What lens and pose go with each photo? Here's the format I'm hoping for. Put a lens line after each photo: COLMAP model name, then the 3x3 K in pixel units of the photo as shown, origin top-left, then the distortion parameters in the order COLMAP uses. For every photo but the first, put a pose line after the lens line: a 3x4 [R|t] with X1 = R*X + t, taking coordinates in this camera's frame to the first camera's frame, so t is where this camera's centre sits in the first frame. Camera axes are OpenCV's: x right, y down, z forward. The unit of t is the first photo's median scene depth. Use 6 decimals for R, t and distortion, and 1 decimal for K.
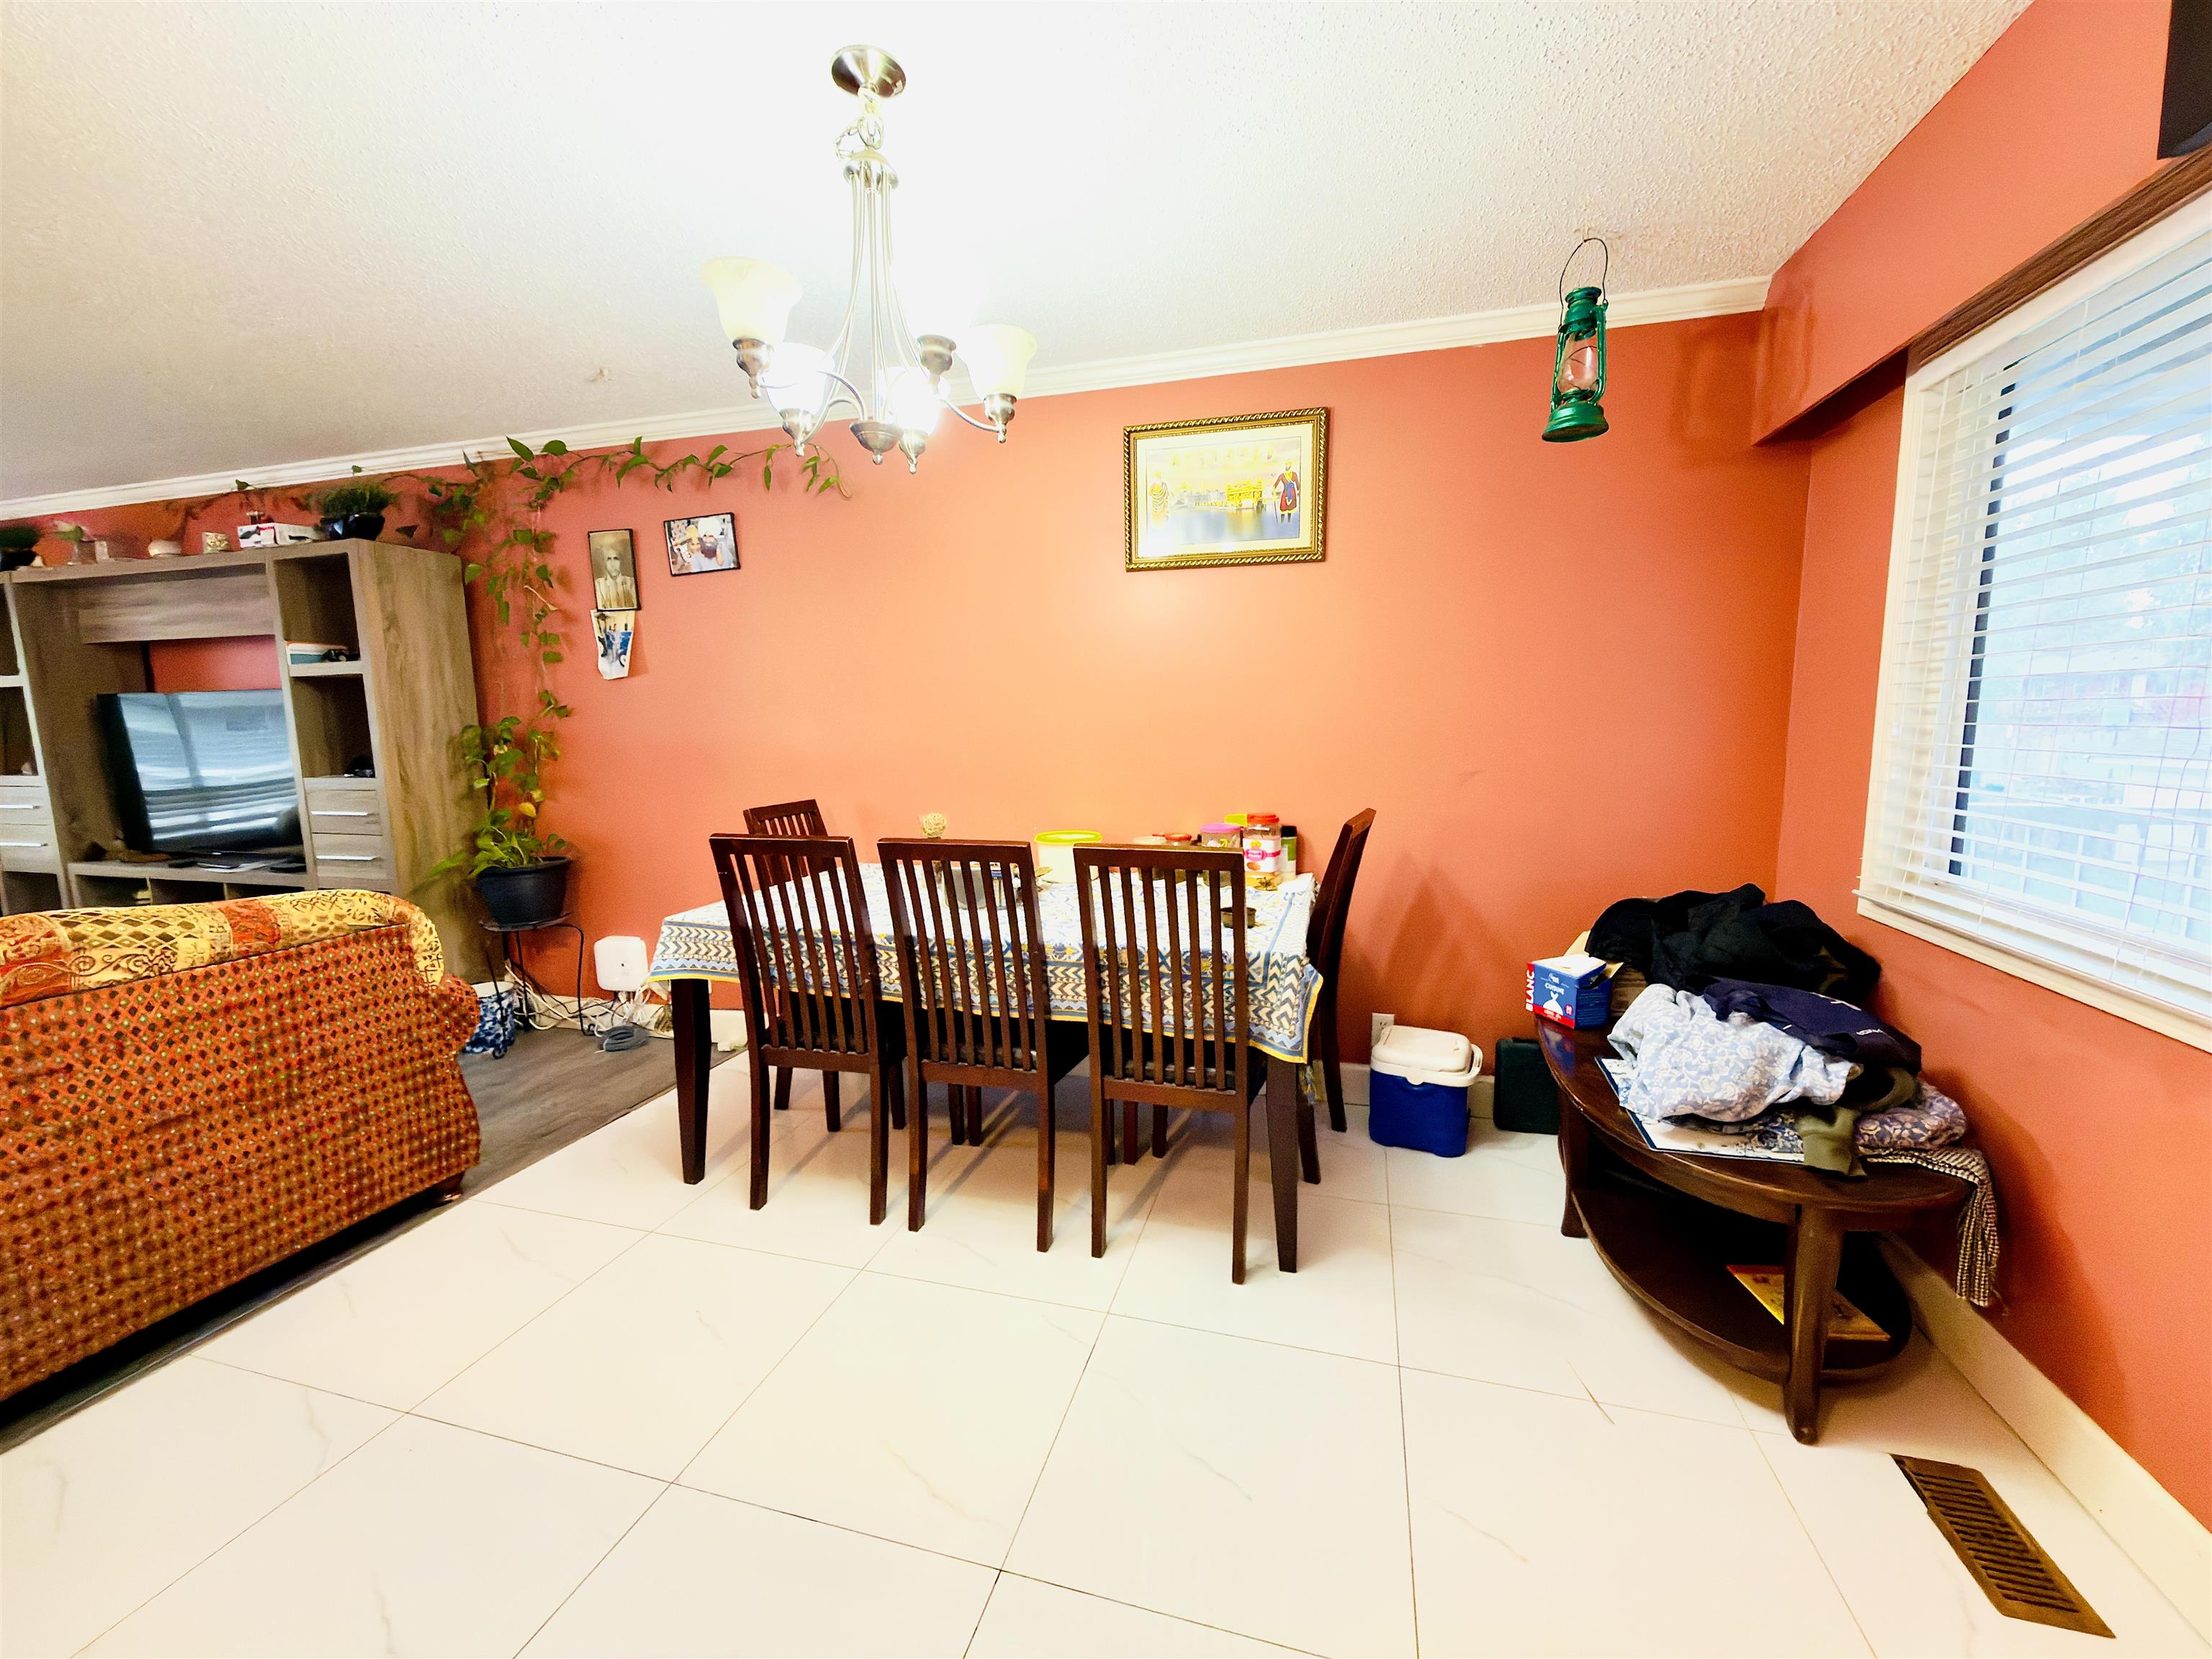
lens RADIAL K [[880.2, 0, 1104.6], [0, 880.2, 830.5], [0, 0, 1]] dist [-0.000169, -0.000086]
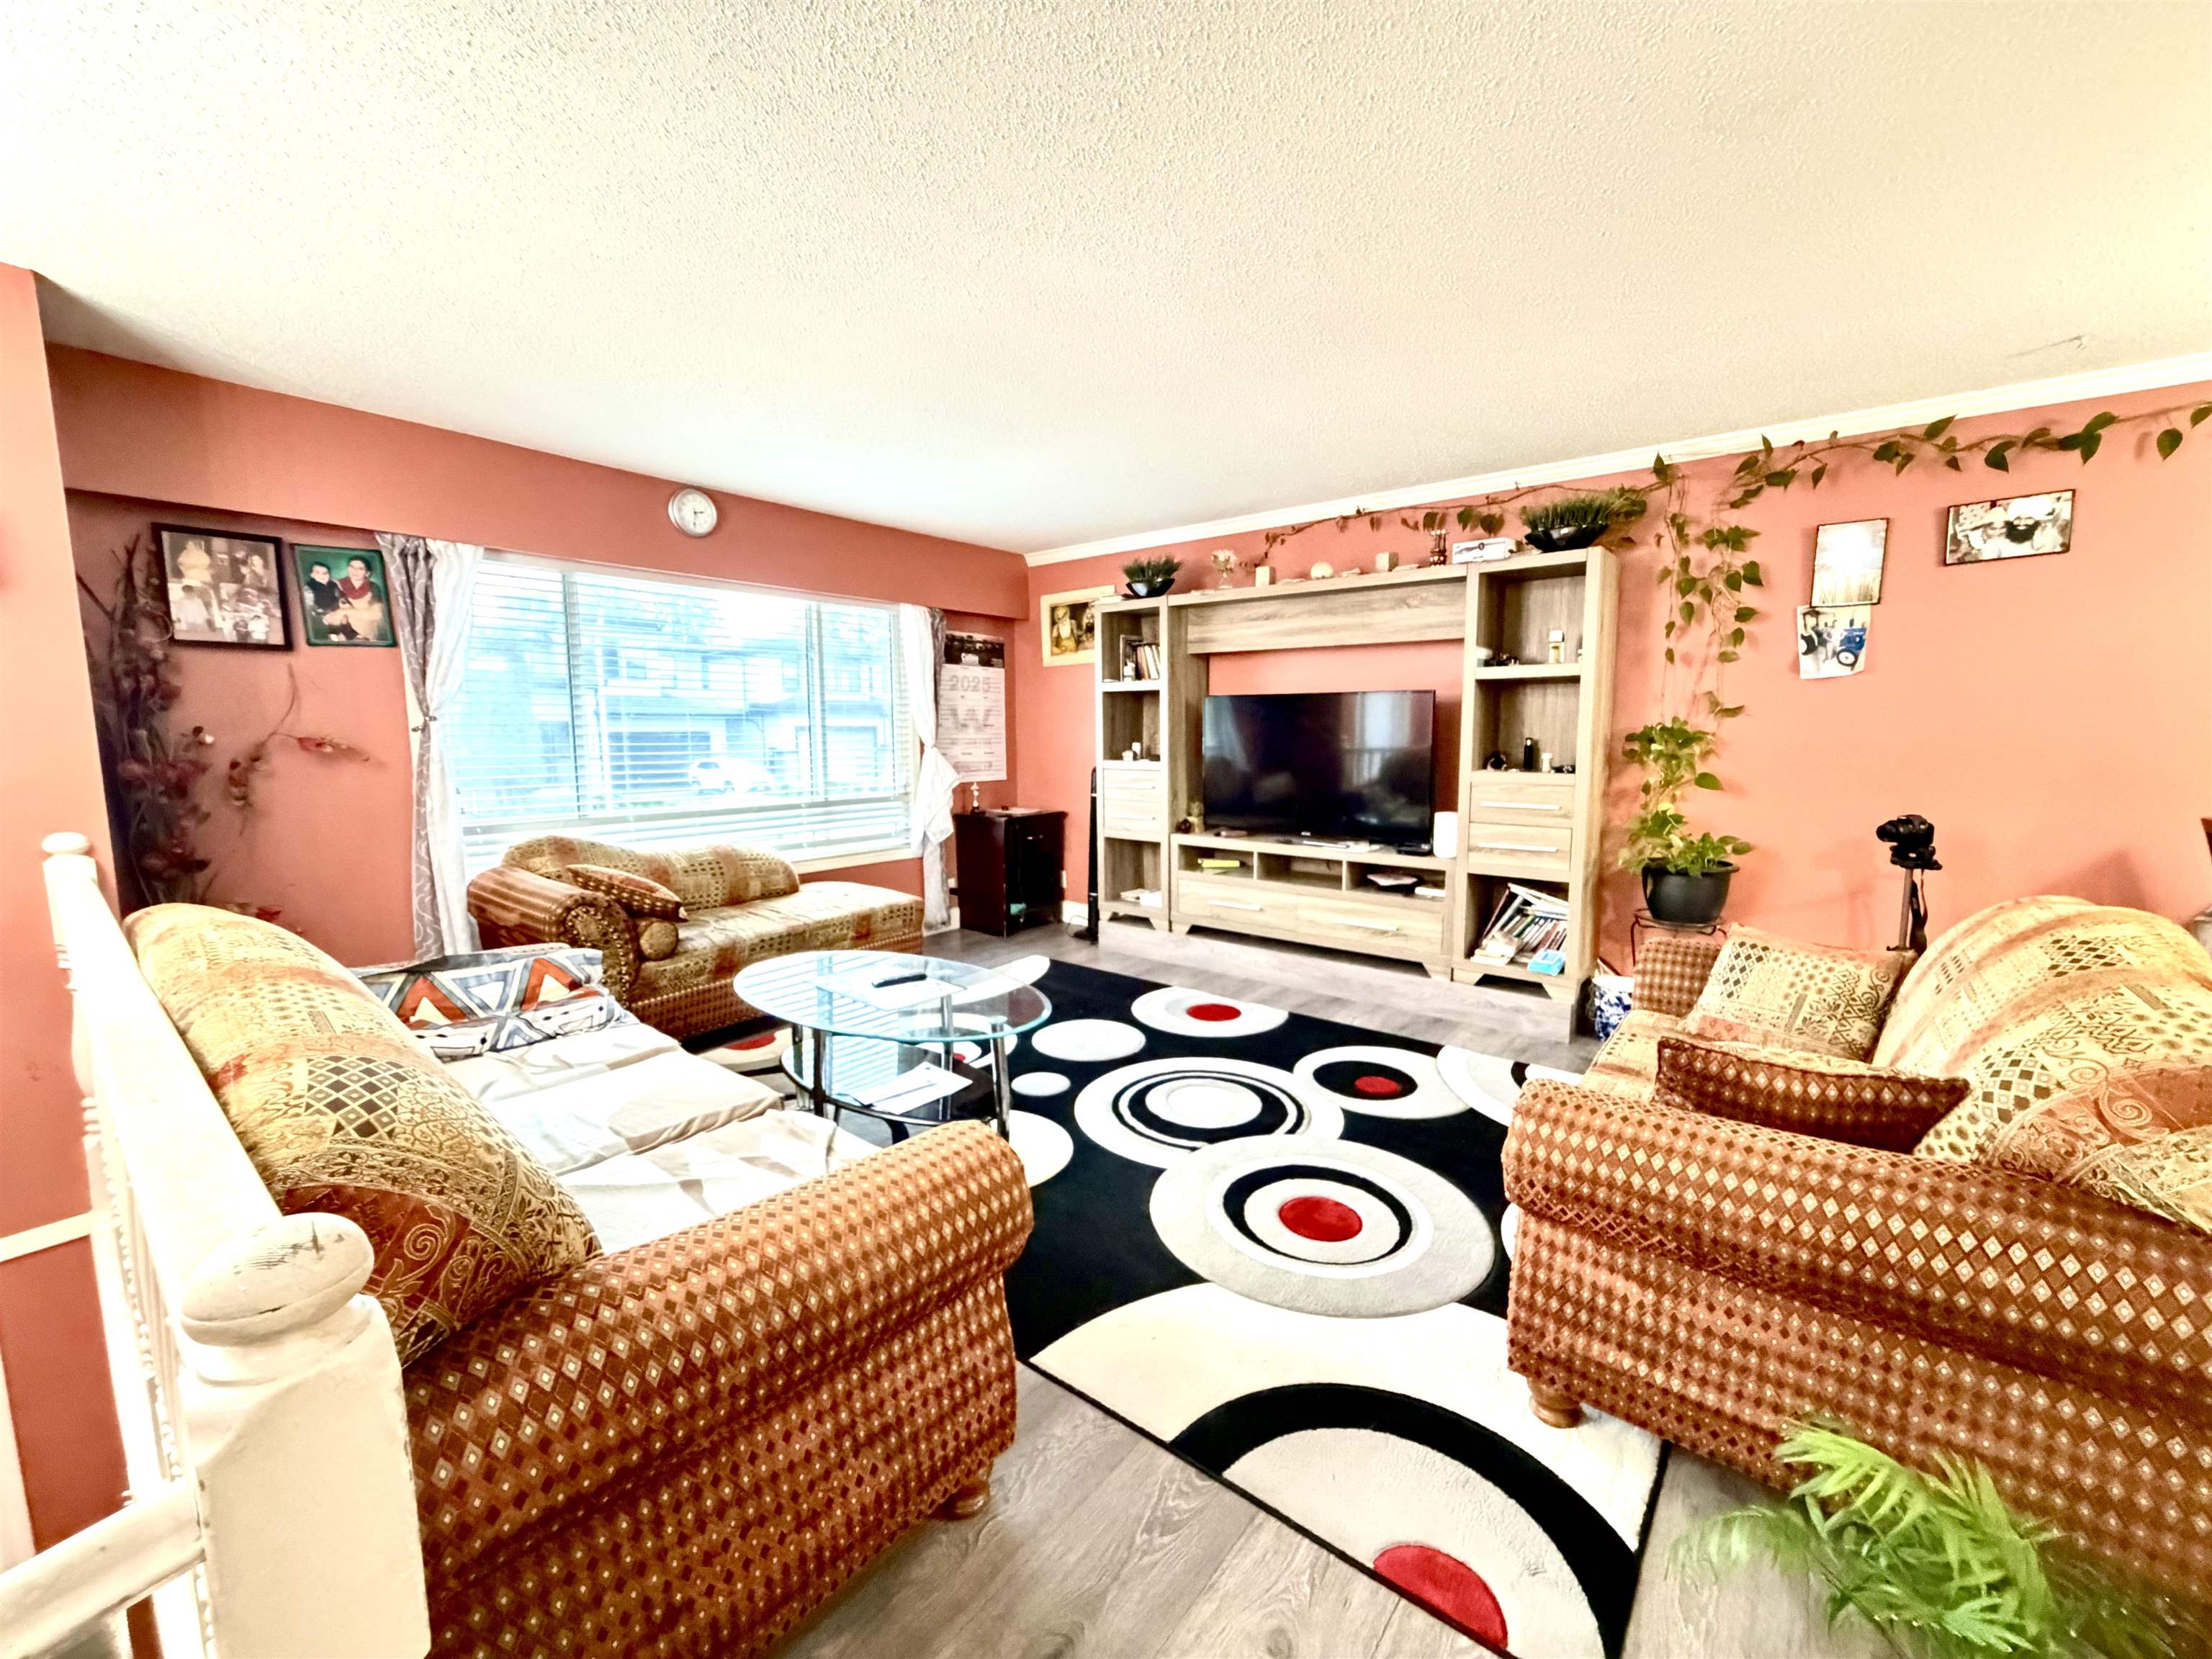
lens RADIAL K [[880.2, 0, 1104.6], [0, 880.2, 830.5], [0, 0, 1]] dist [-0.000169, -0.000086]
pose [[0.921009, 0.057095, -0.385334, -0.898736], [-0.058087, 0.998270, 0.009077, 0.029017], [0.385185, 0.014022, 0.922733, -0.176629]]
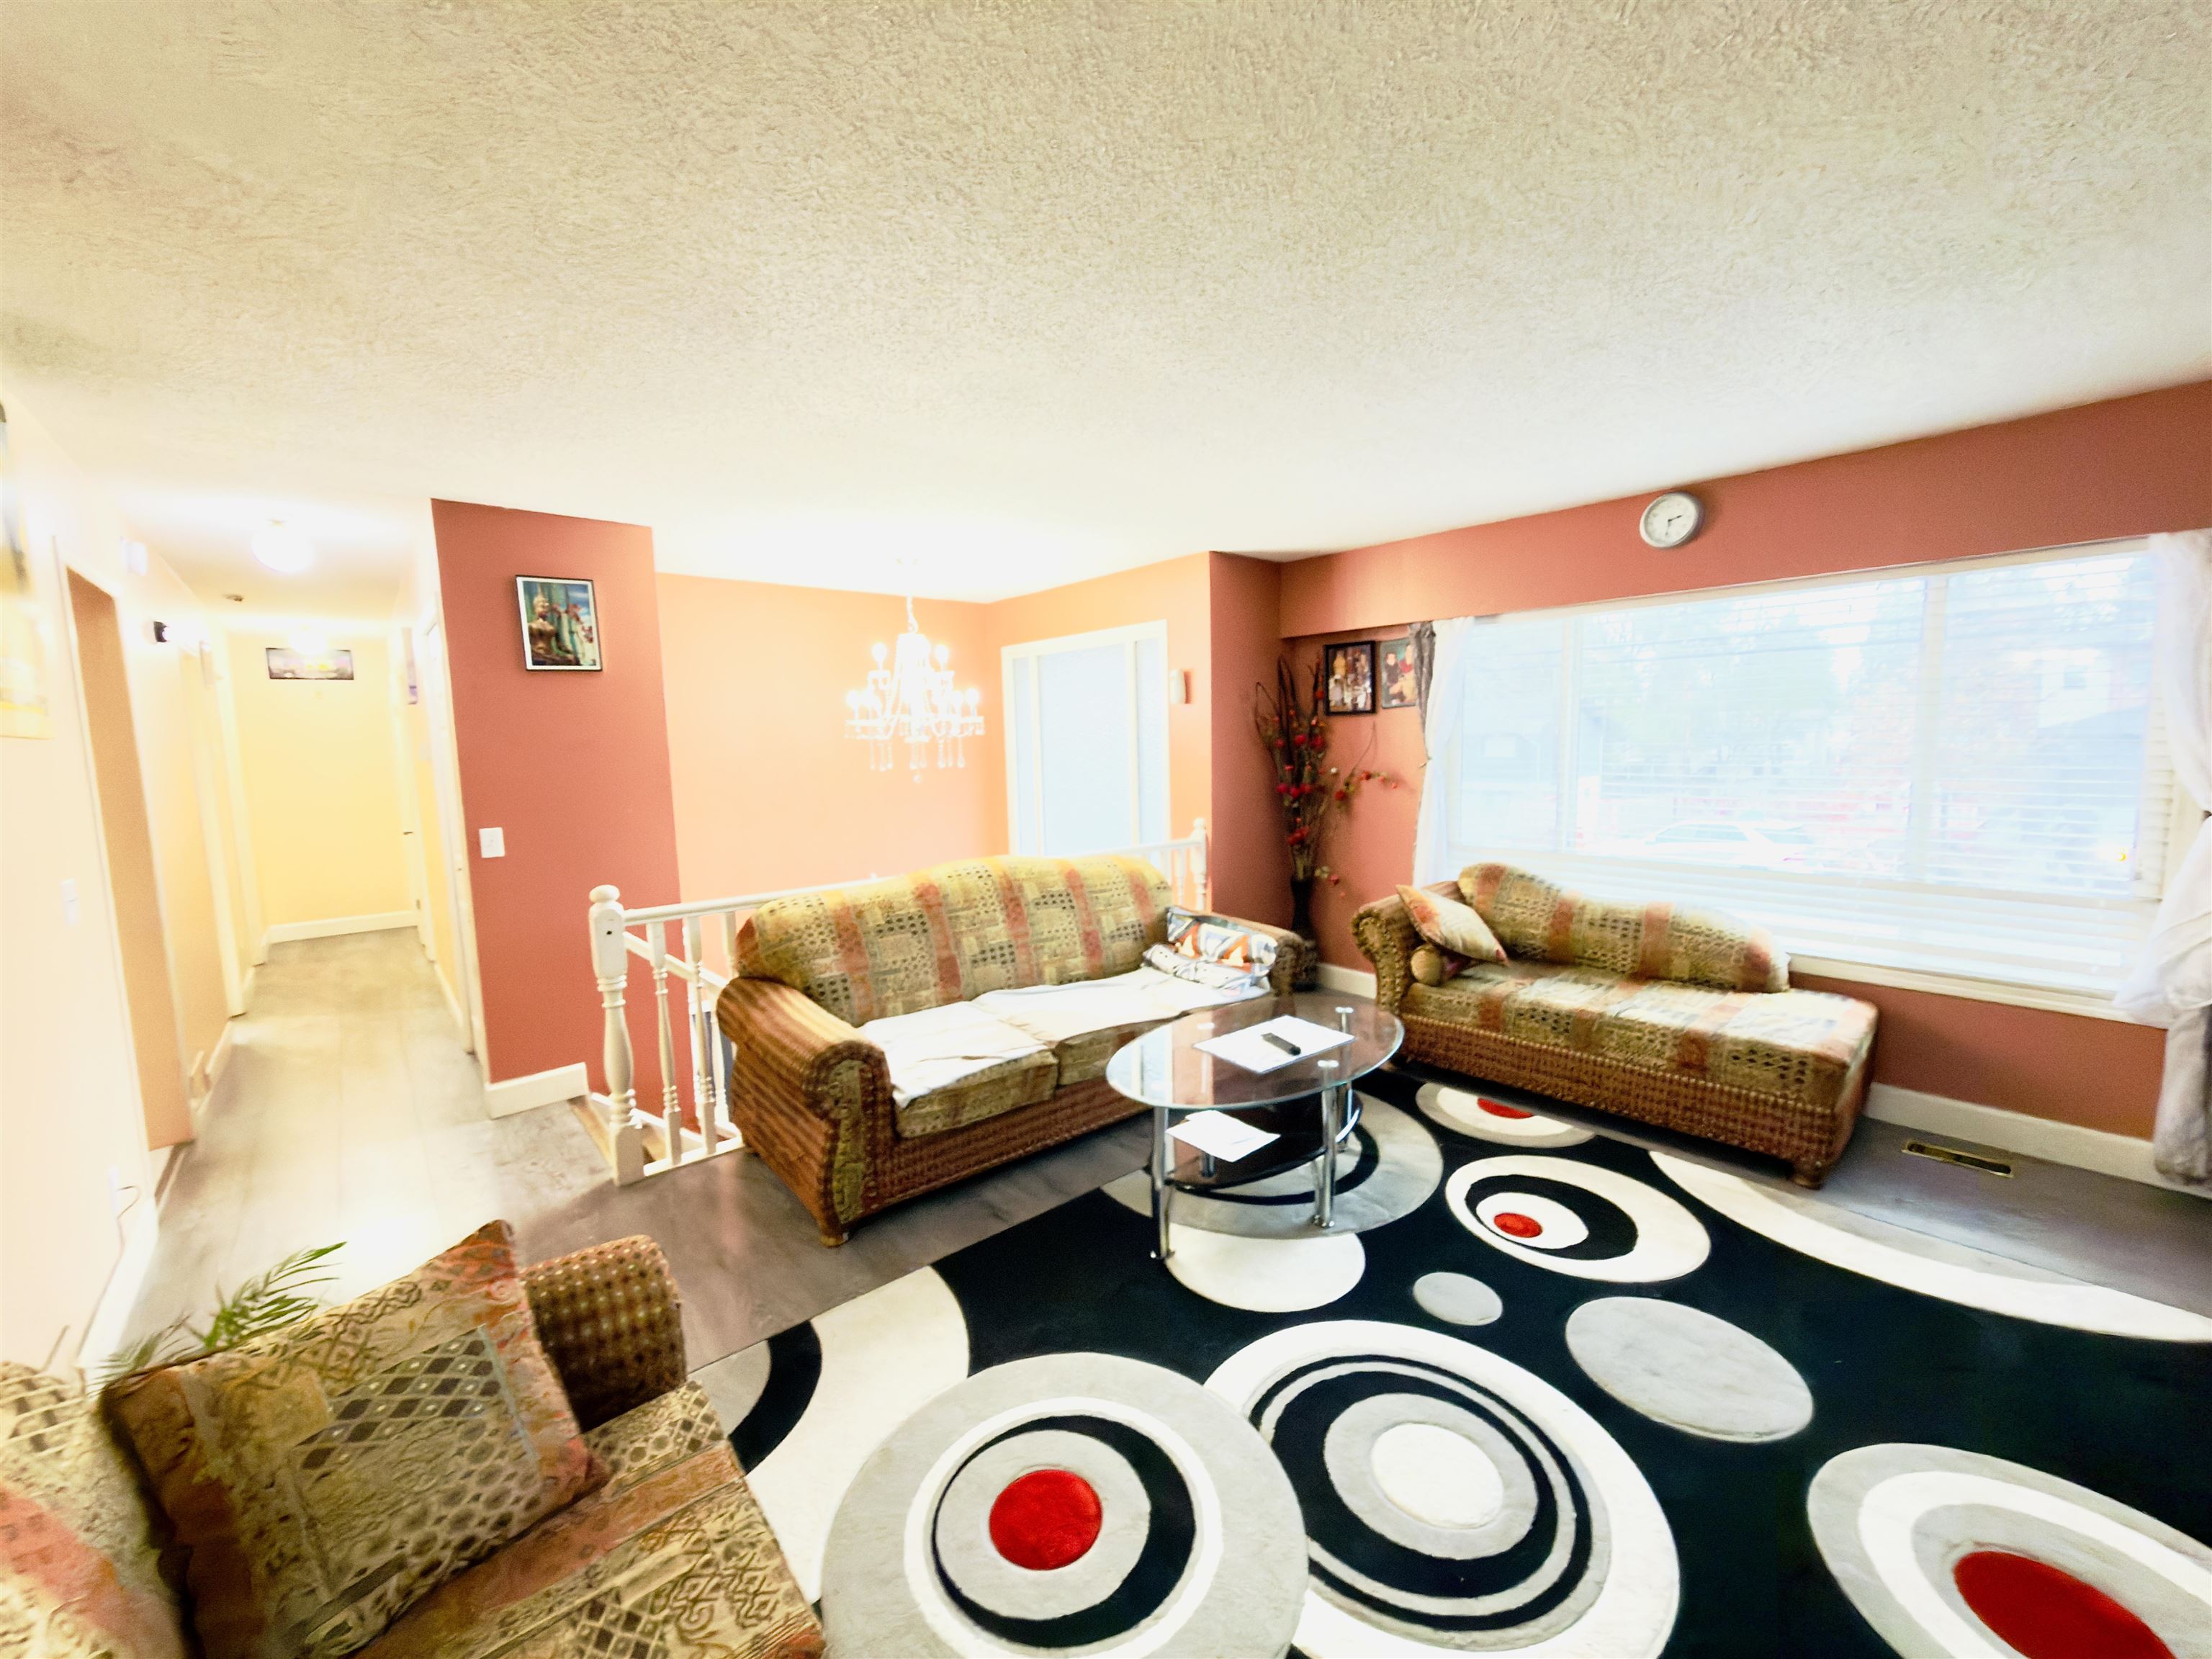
lens RADIAL K [[880.2, 0, 1104.6], [0, 880.2, 830.5], [0, 0, 1]] dist [-0.000169, -0.000086]
pose [[-0.552669, 0.112204, -0.825813, -0.651139], [-0.073023, 0.980565, 0.182100, -0.136498], [0.830196, 0.160944, -0.533734, 0.733667]]
